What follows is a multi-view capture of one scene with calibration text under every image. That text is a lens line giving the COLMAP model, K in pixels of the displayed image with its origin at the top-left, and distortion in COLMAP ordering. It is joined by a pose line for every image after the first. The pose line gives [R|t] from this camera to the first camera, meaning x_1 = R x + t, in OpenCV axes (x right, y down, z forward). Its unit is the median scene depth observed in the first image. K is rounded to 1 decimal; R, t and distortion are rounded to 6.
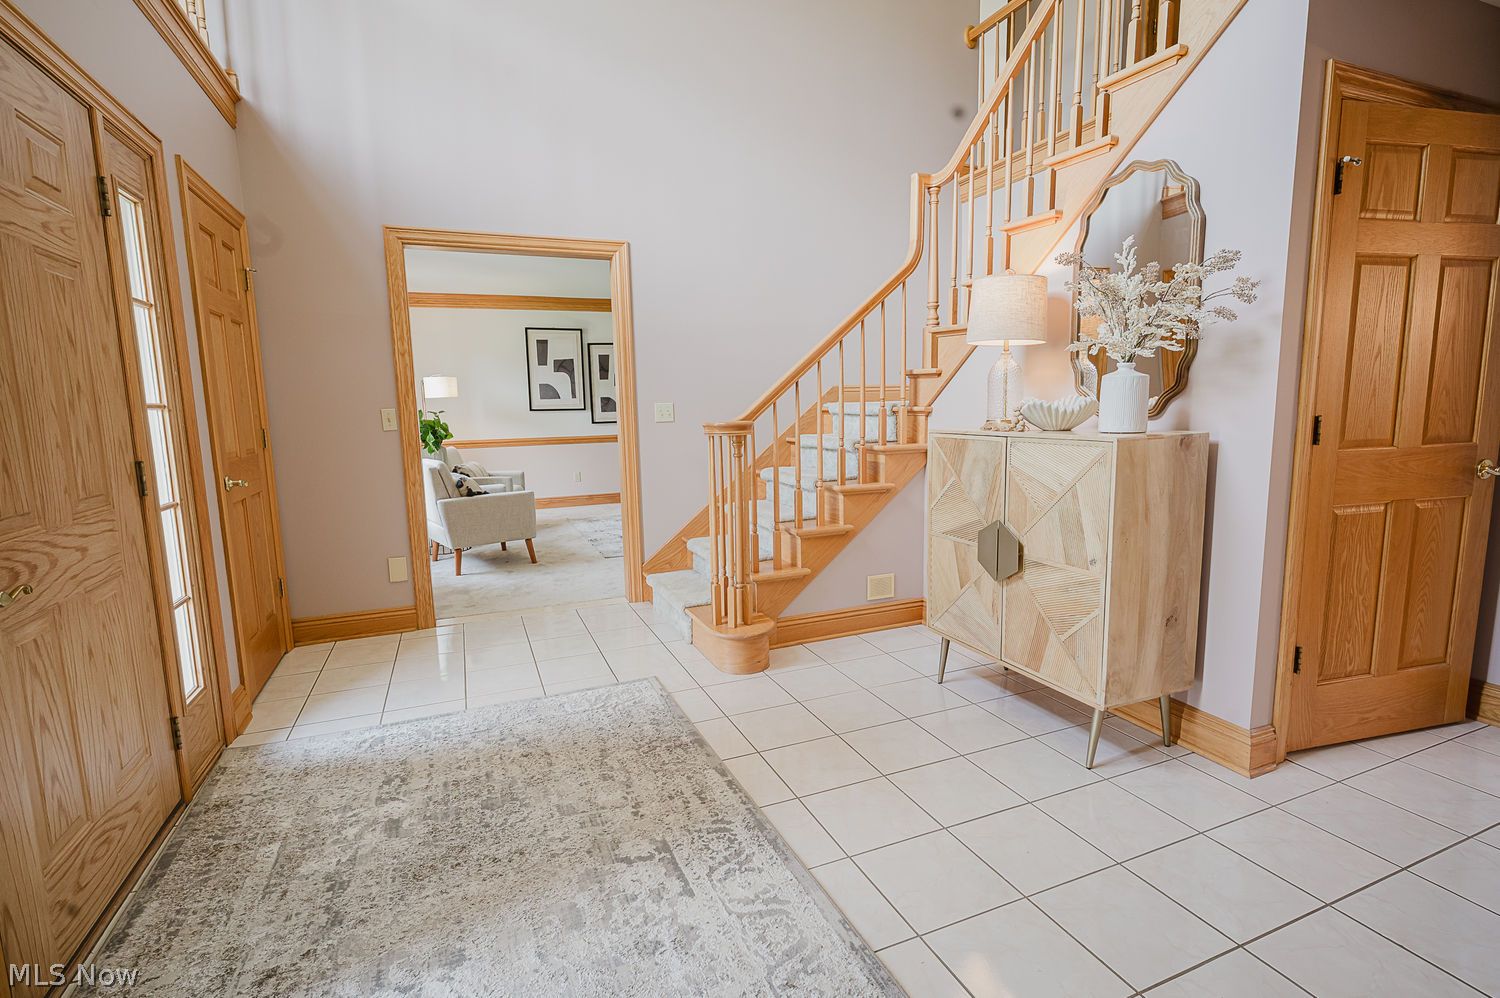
lens RADIAL K [[694.0, 0, 746.7], [0, 694.0, 492.7], [0, 0, 1]] dist [-0.002888, -0.000854]
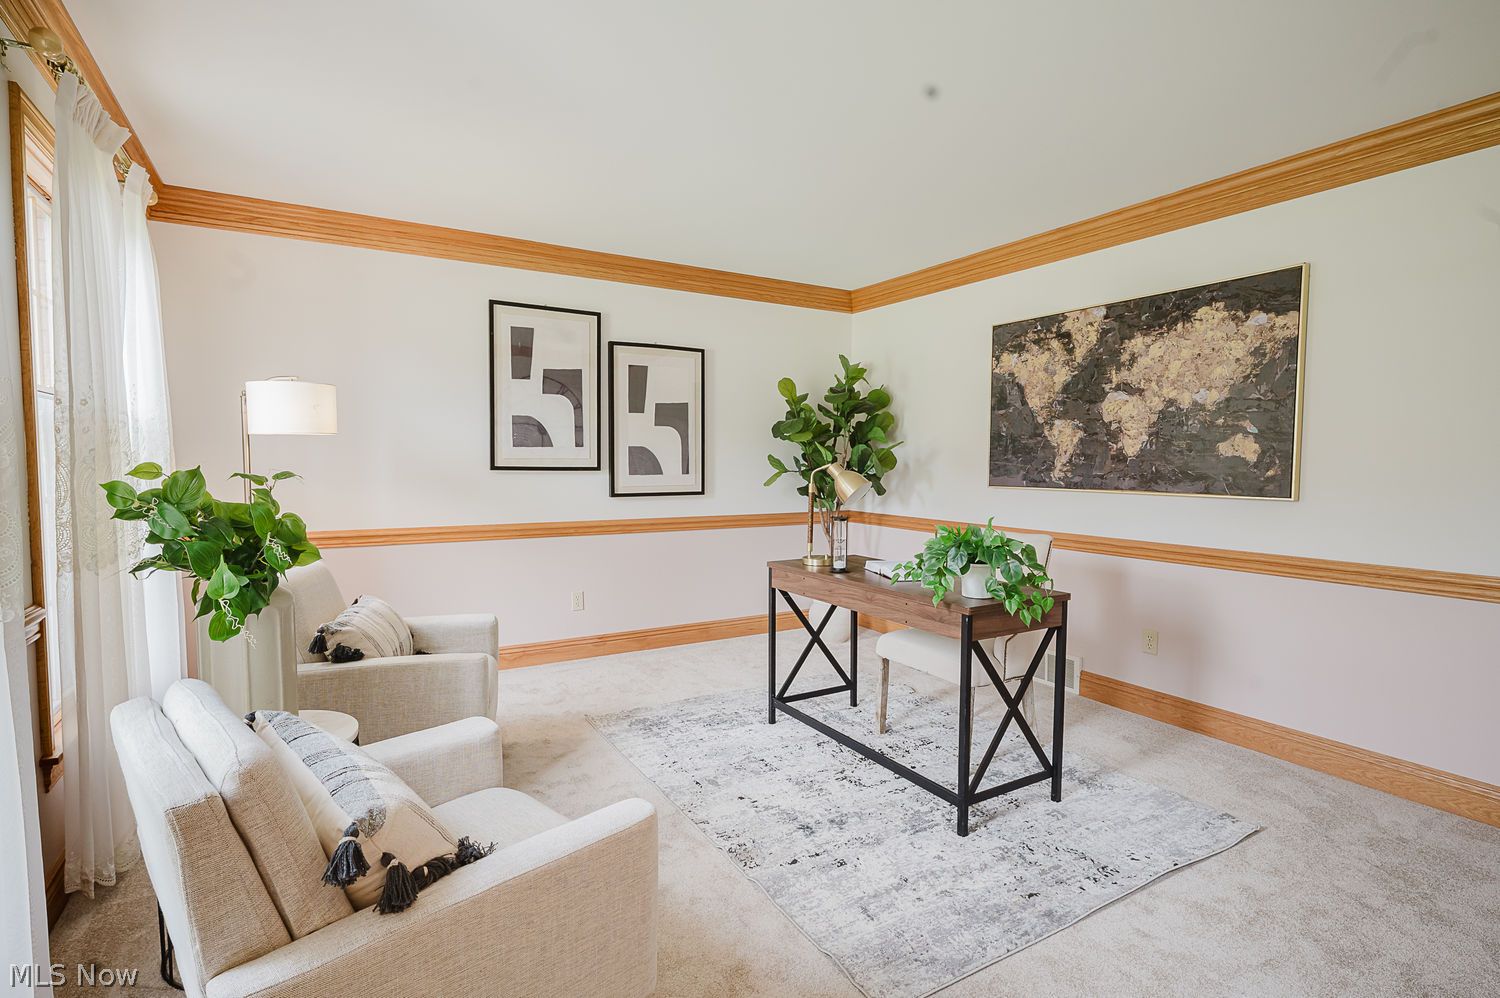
lens RADIAL K [[694.0, 0, 742.1], [0, 694.0, 493.9], [0, 0, 1]] dist [-0.002888, -0.000854]
pose [[0.988346, 0.020700, 0.150812, -0.208453], [-0.008283, 0.996557, -0.082499, -0.061221], [-0.152000, 0.080288, 0.985114, 0.488280]]
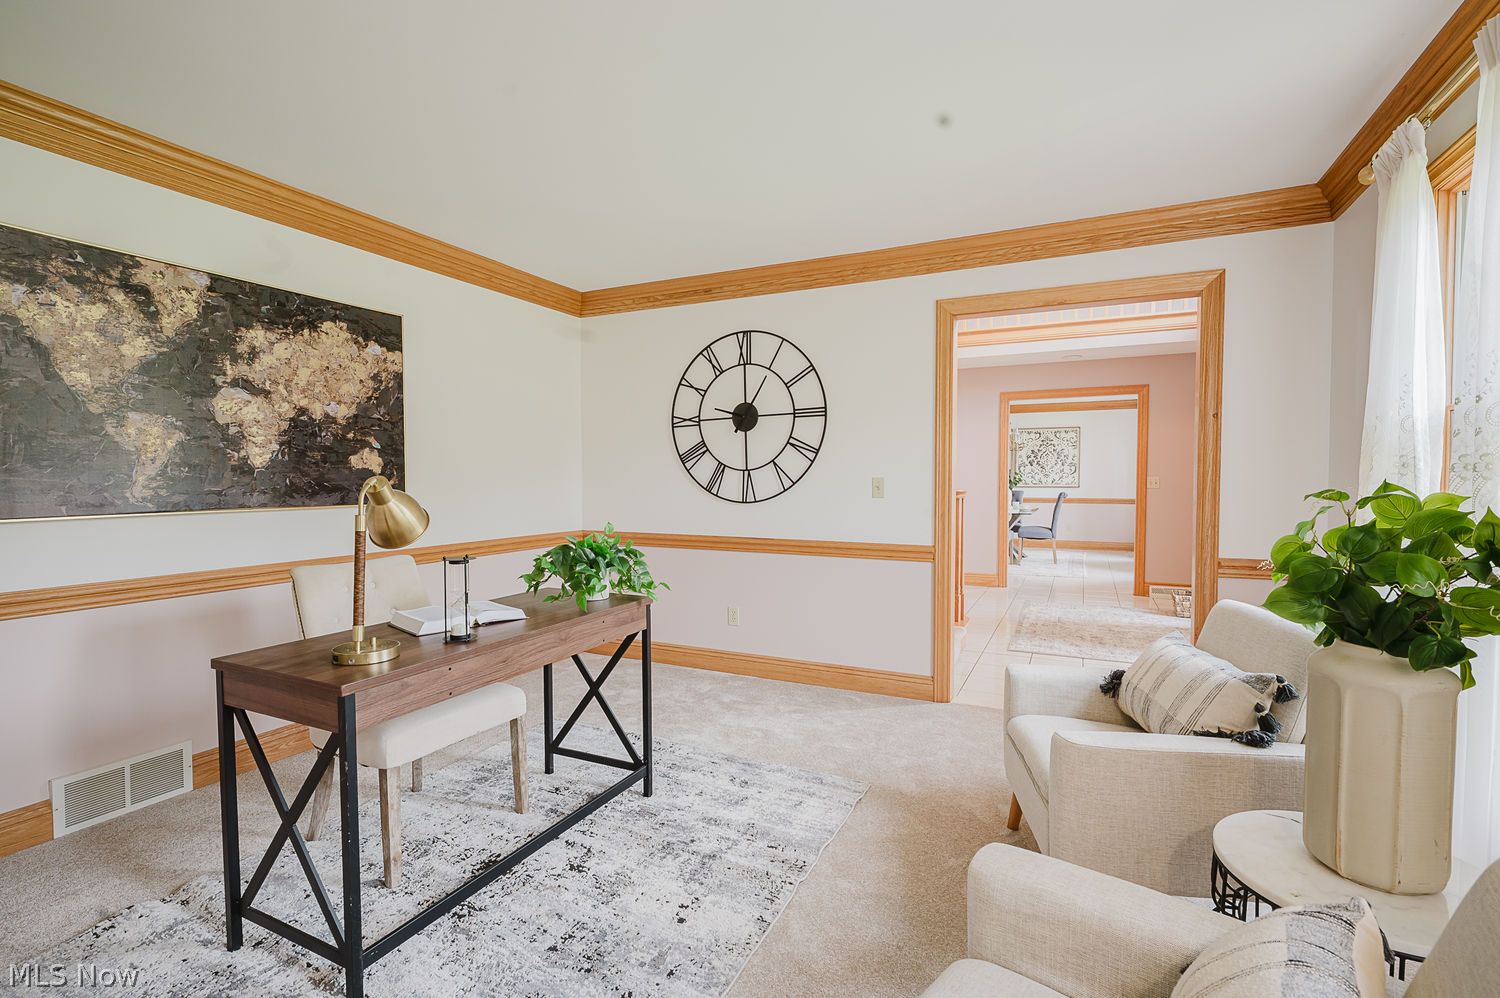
lens RADIAL K [[694.0, 0, 749.1], [0, 694.0, 491.0], [0, 0, 1]] dist [-0.002888, -0.000854]
pose [[-0.663996, 0.003694, 0.747727, -0.363276], [0.109853, 0.989619, 0.092662, -0.119319], [-0.739623, 0.143667, -0.657509, 0.959136]]
